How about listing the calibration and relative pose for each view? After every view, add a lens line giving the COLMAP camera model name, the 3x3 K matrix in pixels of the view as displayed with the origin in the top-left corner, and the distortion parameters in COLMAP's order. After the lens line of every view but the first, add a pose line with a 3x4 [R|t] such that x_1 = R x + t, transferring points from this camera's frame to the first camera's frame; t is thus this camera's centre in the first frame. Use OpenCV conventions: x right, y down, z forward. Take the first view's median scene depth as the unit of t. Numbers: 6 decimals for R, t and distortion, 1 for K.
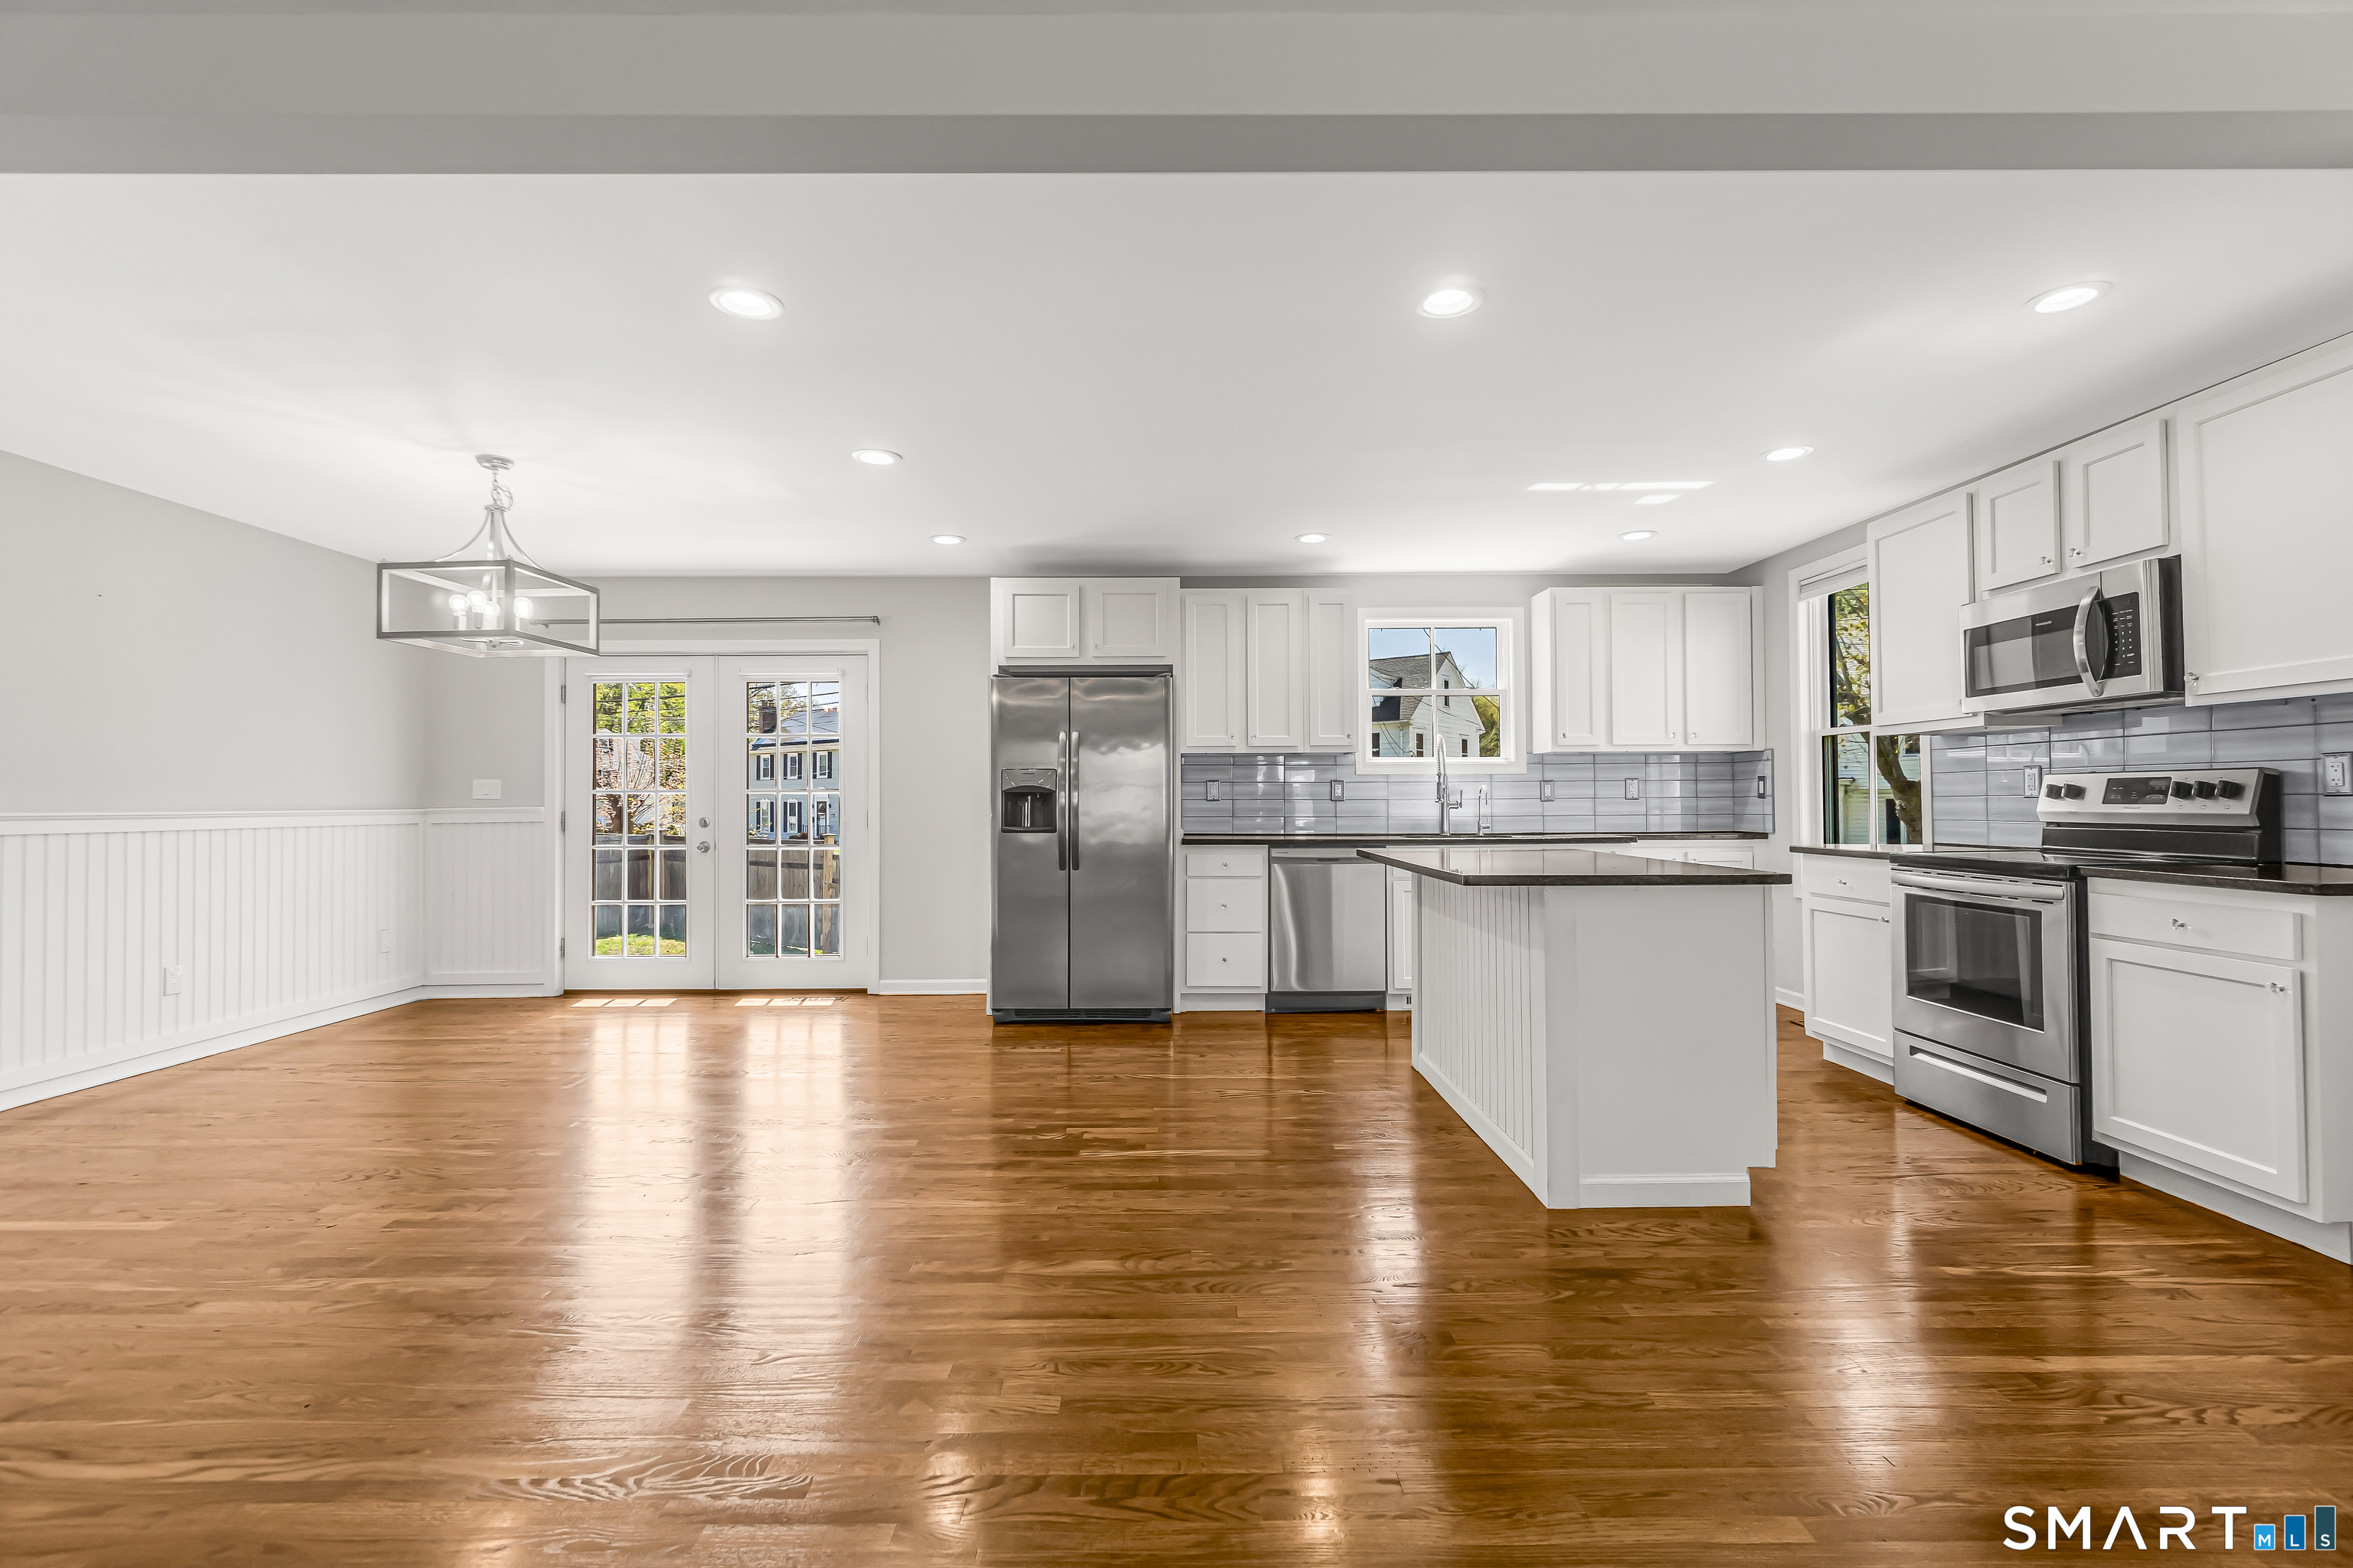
lens RADIAL K [[1030.2, 0, 1172.0], [0, 1030.2, 787.2], [0, 0, 1]] dist [-0.004423, -0.000176]
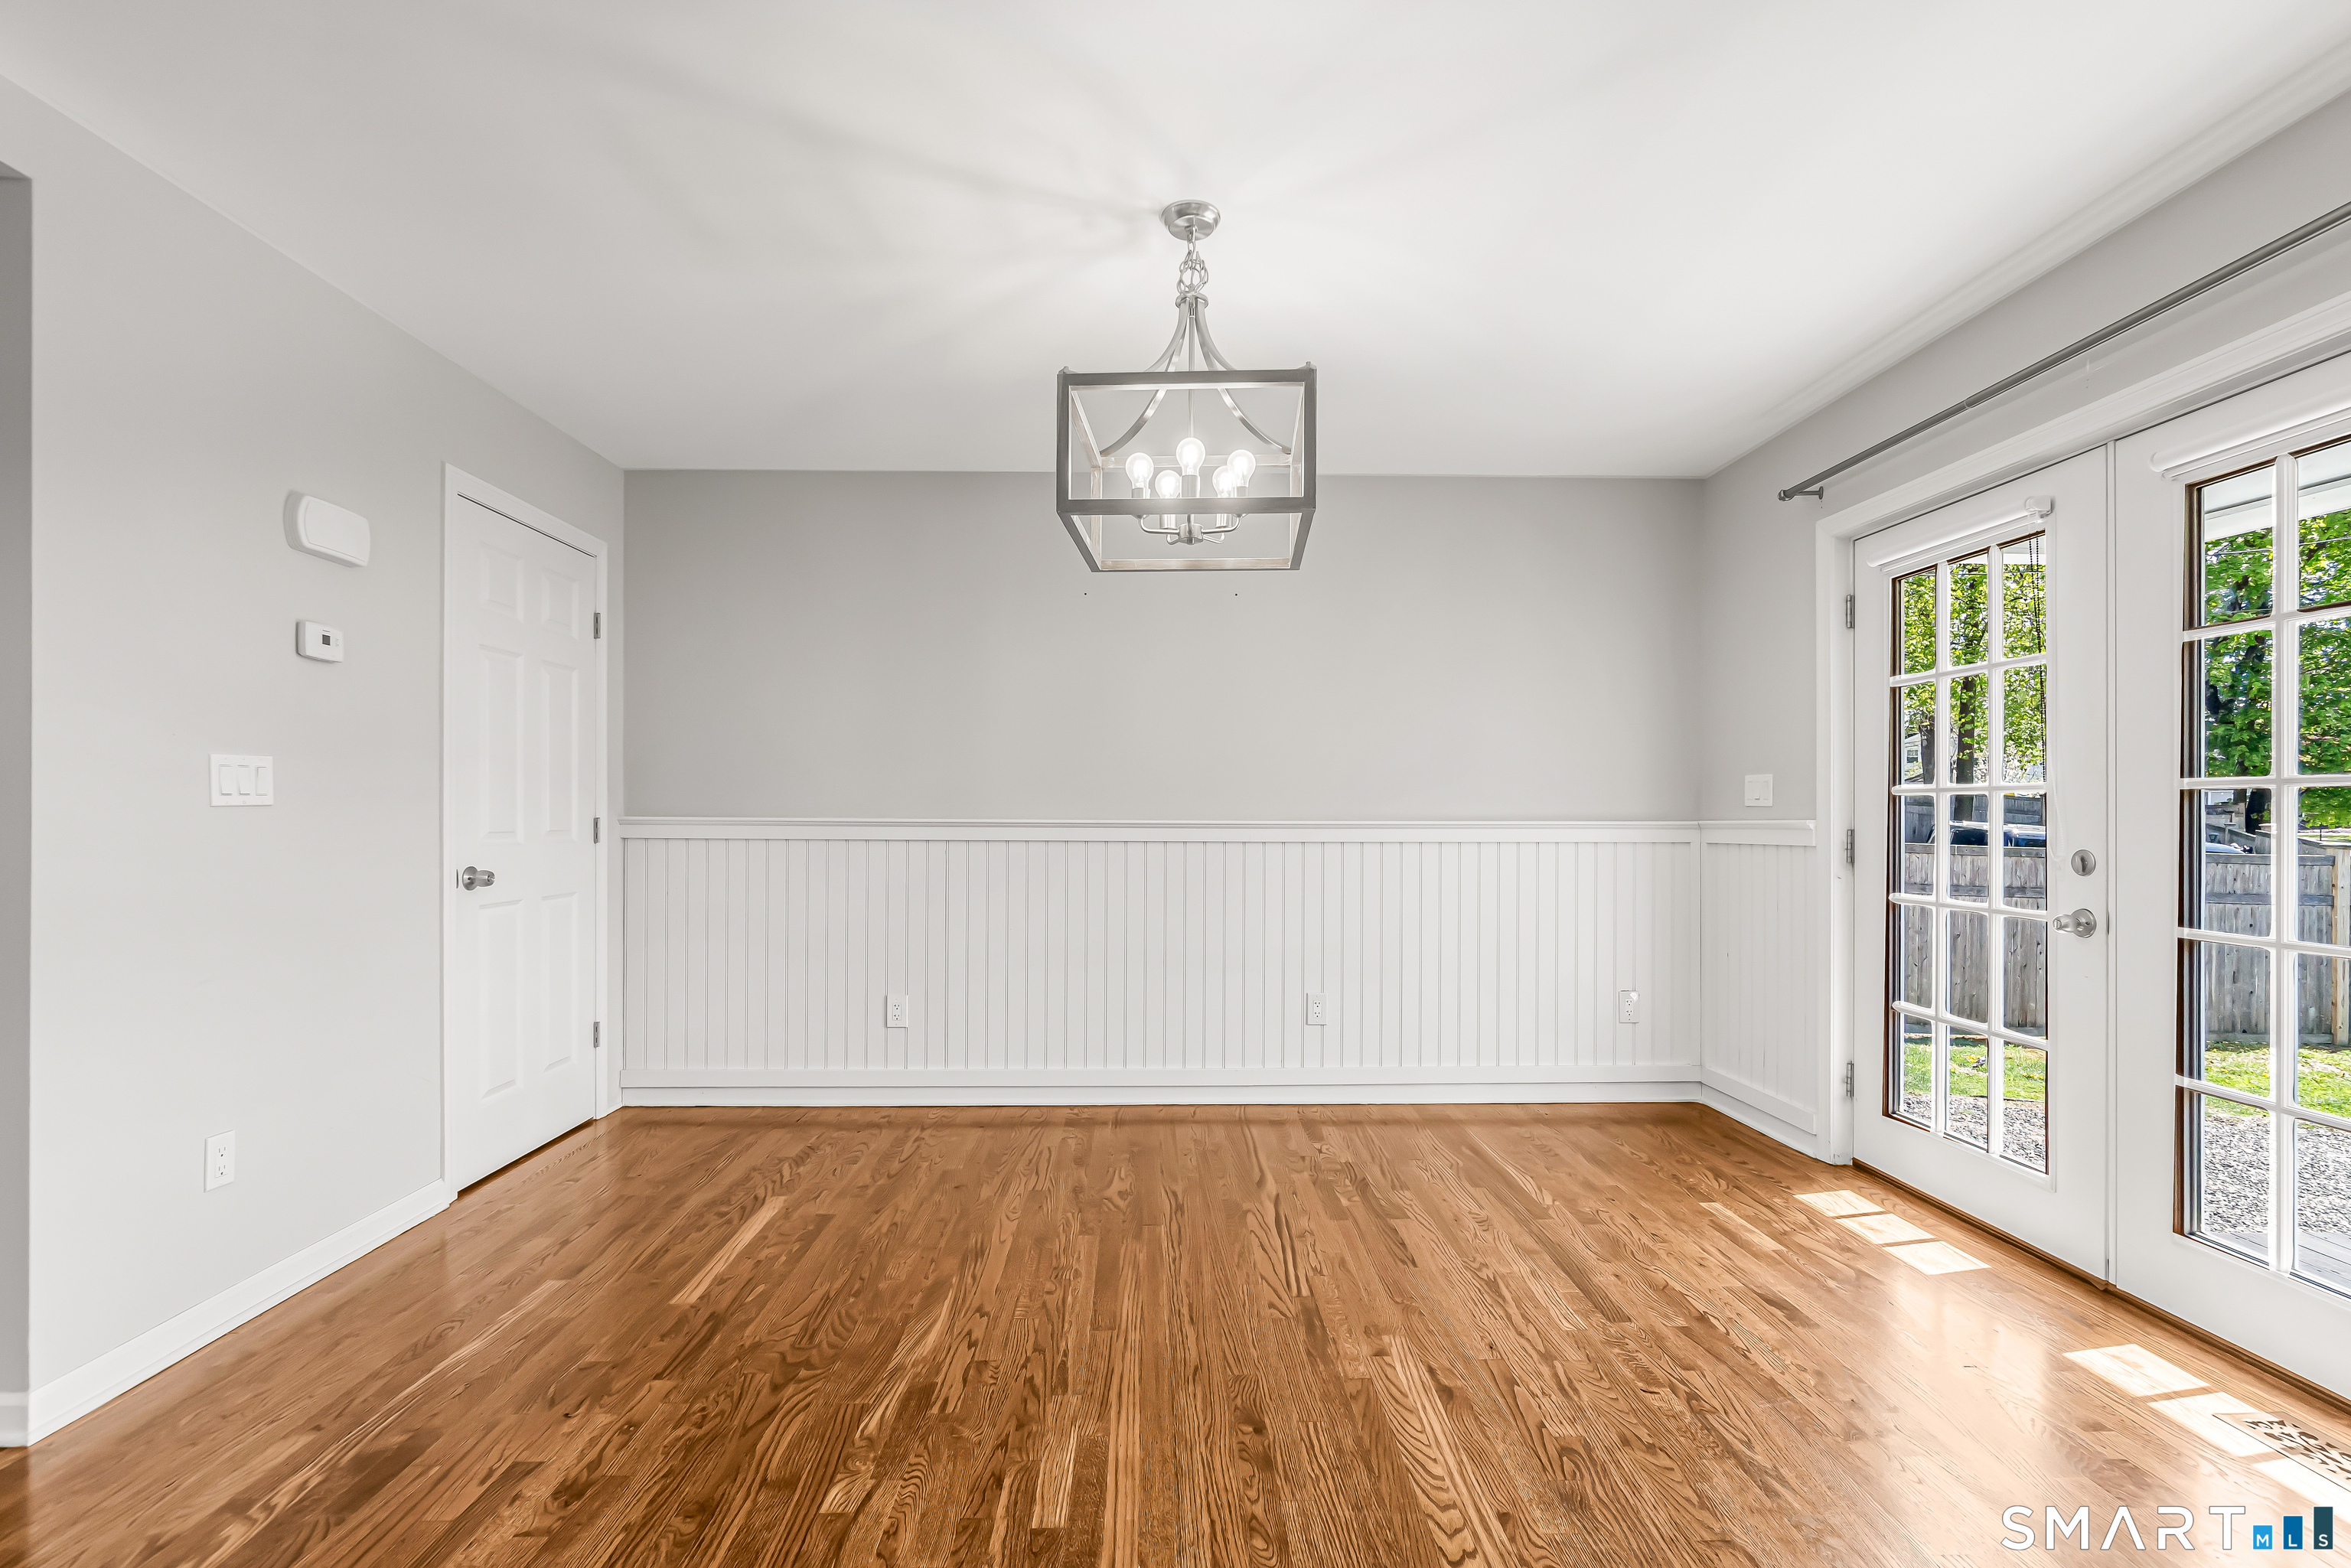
lens RADIAL K [[1029.3, 0, 1167.4], [0, 1029.3, 813.4], [0, 0, 1]] dist [-0.004423, -0.000176]
pose [[0.001544, 0.001739, -0.999997, -0.053971], [0.014426, 0.999894, 0.001761, 0.009628], [0.999895, -0.014428, 0.001519, 0.646054]]
